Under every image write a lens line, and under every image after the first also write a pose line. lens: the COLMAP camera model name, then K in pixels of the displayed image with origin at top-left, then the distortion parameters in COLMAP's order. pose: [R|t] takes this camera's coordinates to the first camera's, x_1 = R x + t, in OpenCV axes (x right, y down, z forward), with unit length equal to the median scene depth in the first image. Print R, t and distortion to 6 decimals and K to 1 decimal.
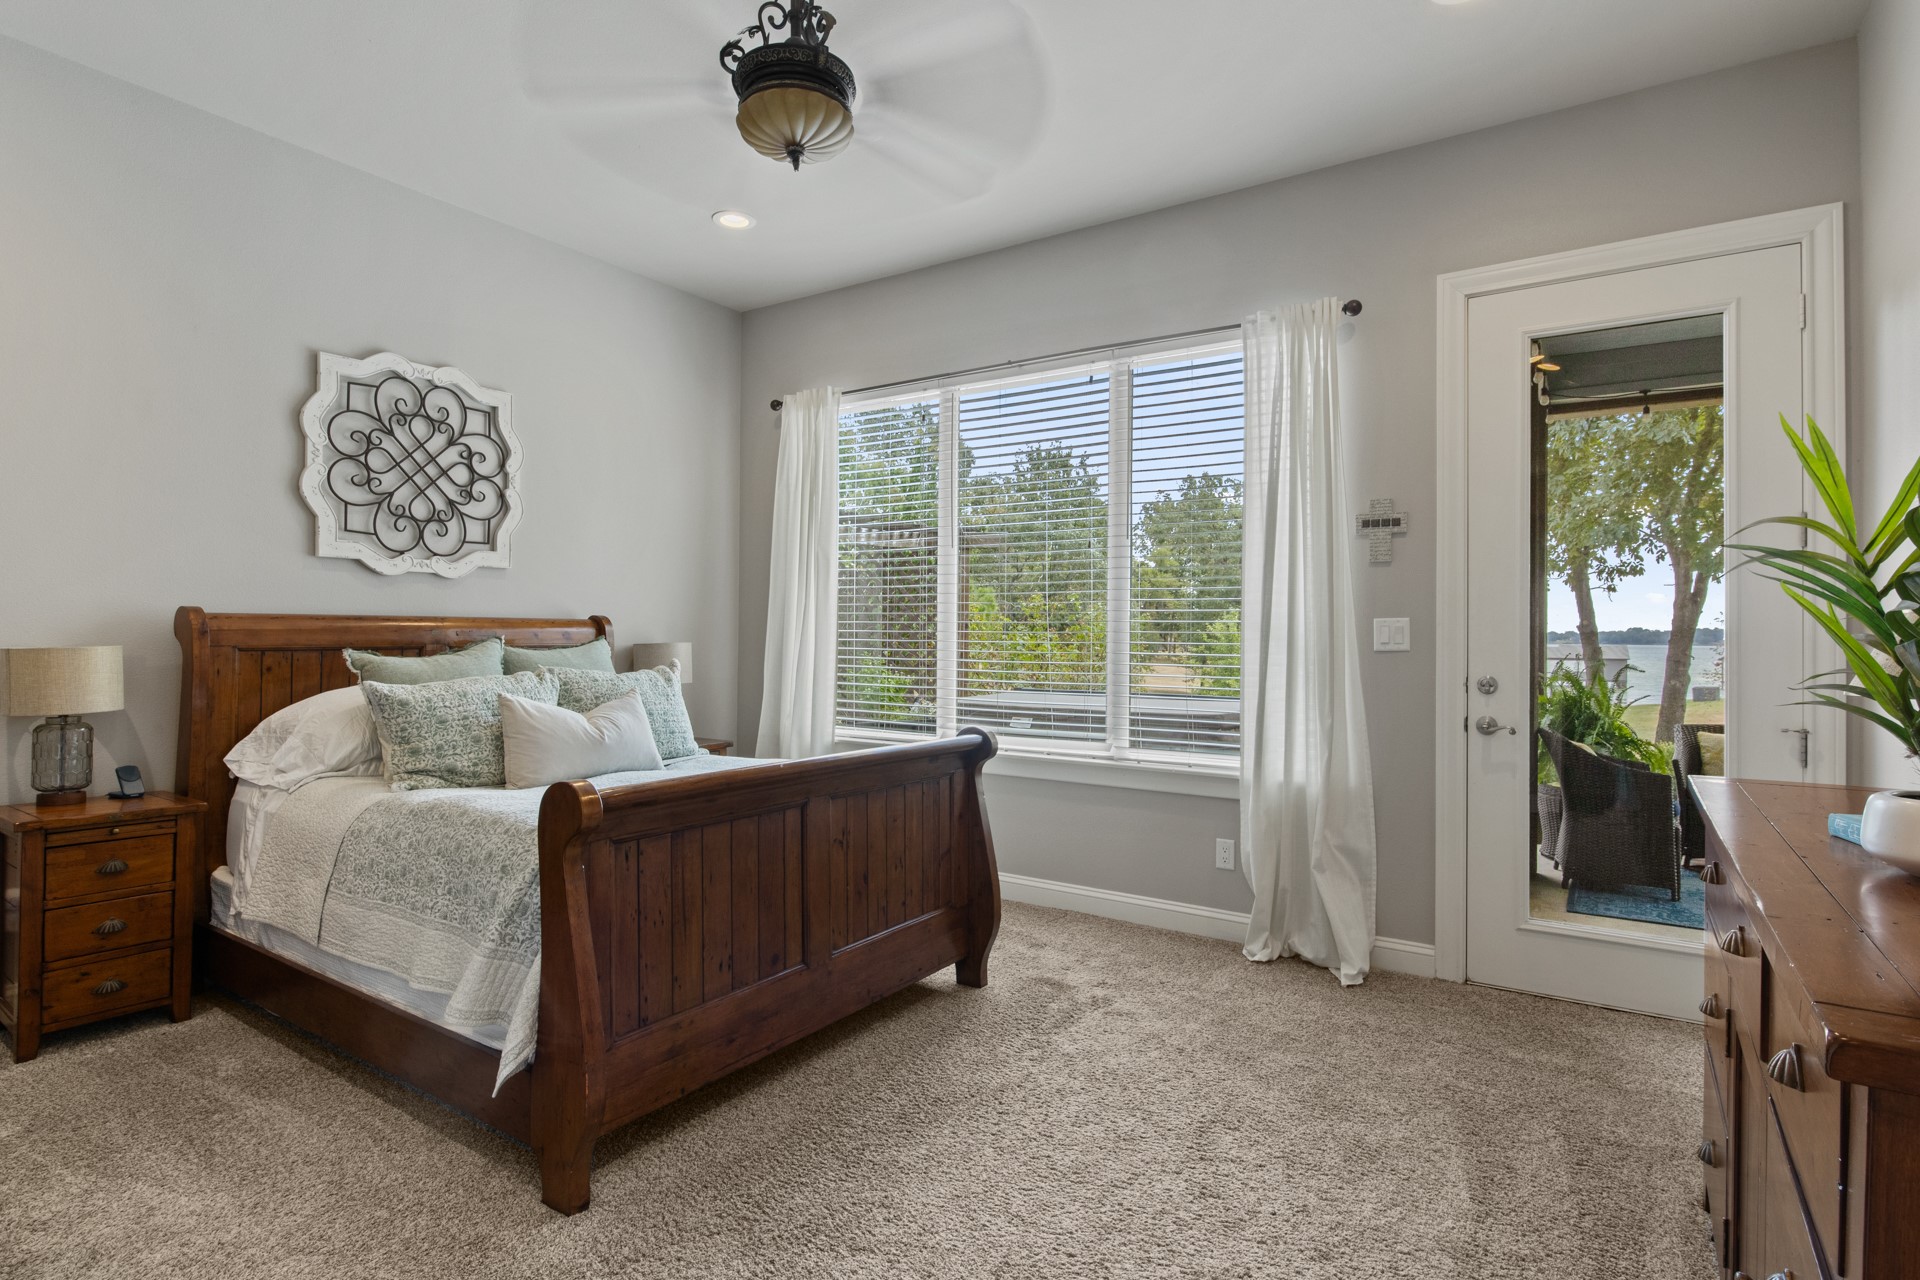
lens RADIAL K [[968.3, 0, 971.4], [0, 968.3, 632.3], [0, 0, 1]] dist [-0.002579, -0.004045]
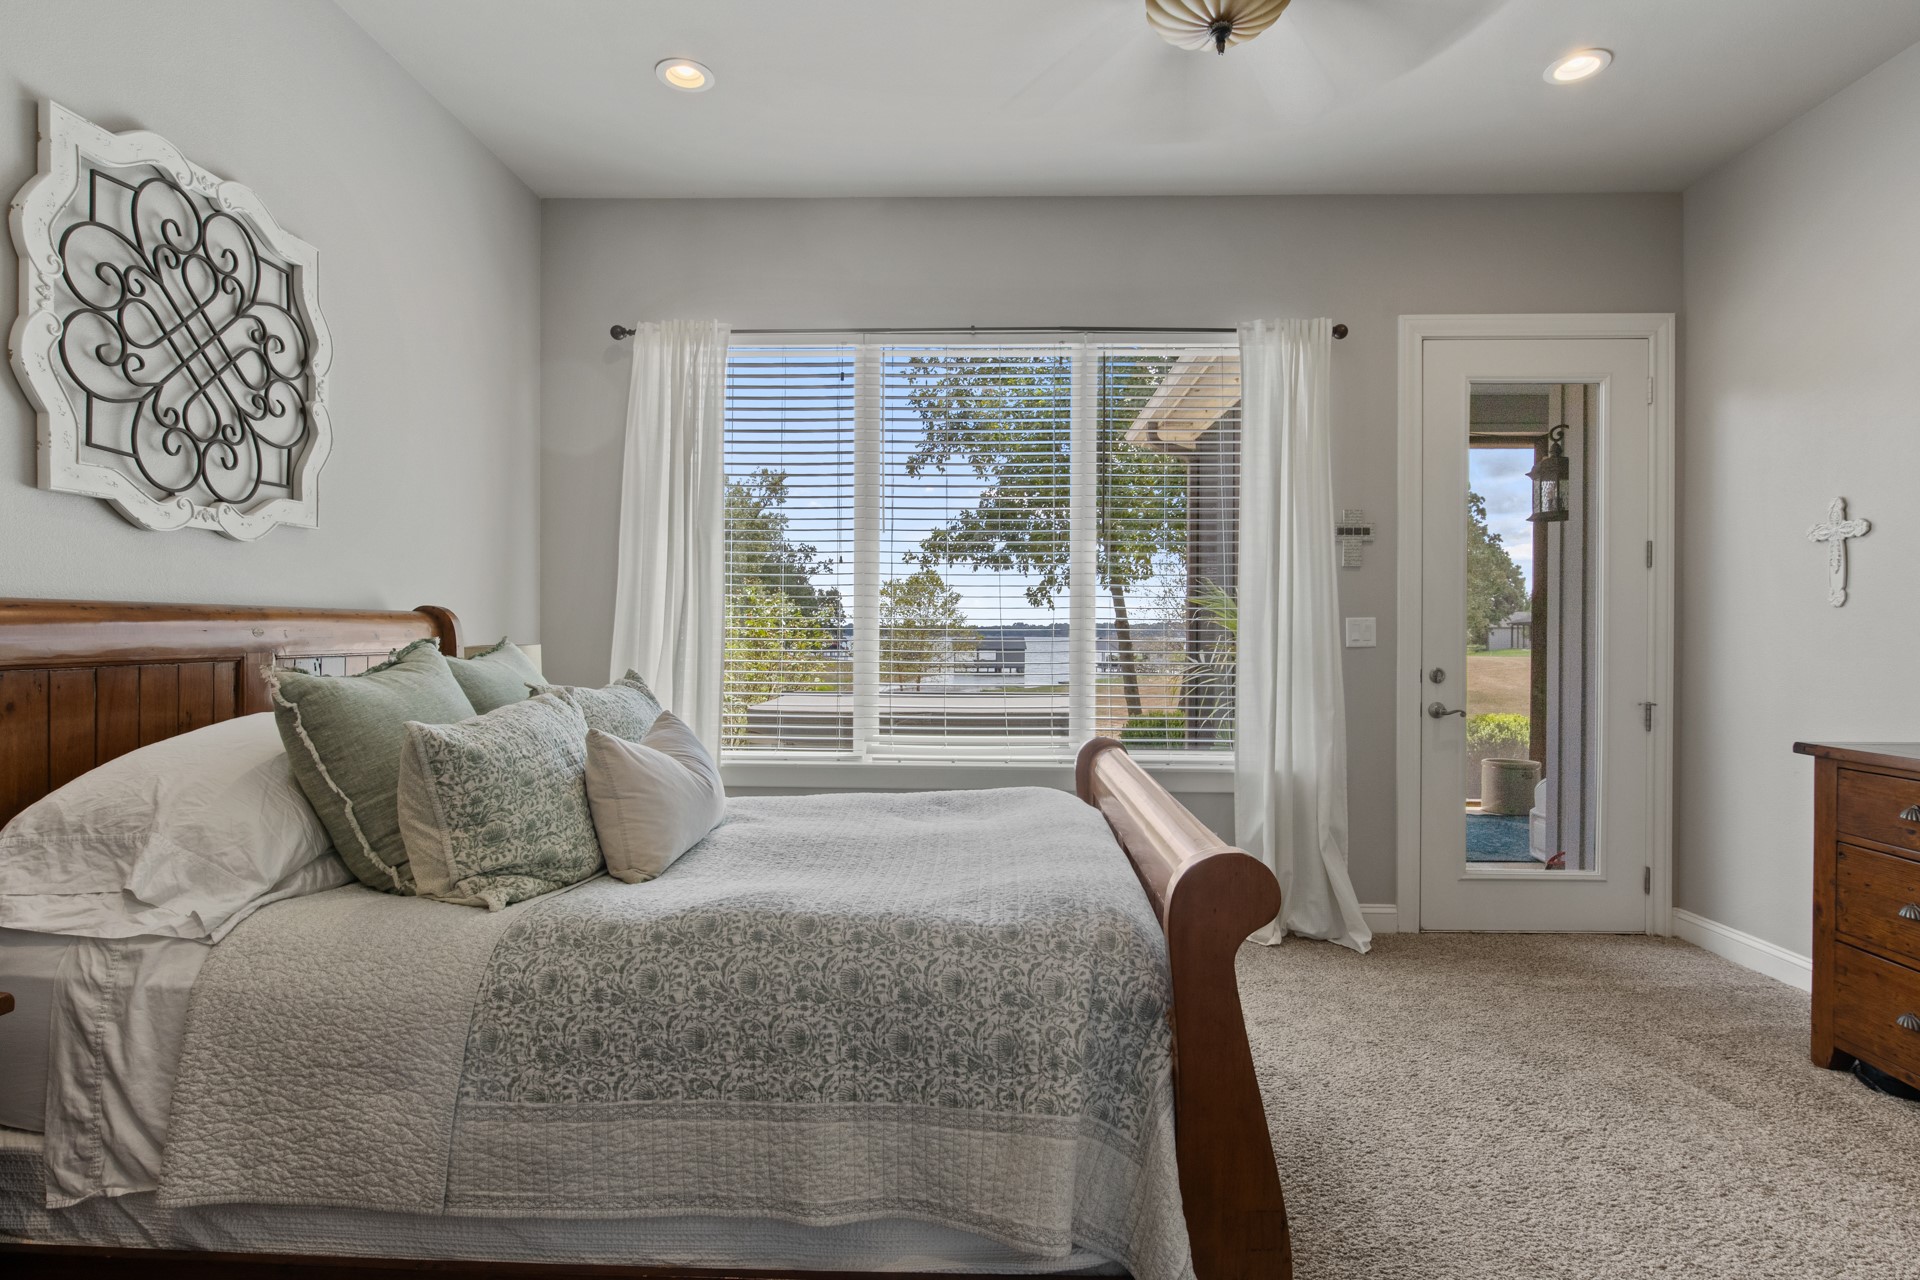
lens RADIAL K [[968.3, 0, 968.1], [0, 968.3, 645.4], [0, 0, 1]] dist [-0.002579, -0.004045]
pose [[0.849415, -0.009839, 0.527634, -0.493213], [-0.000930, 0.999797, 0.020141, -0.004220], [-0.527725, -0.017599, 0.849233, 0.269455]]
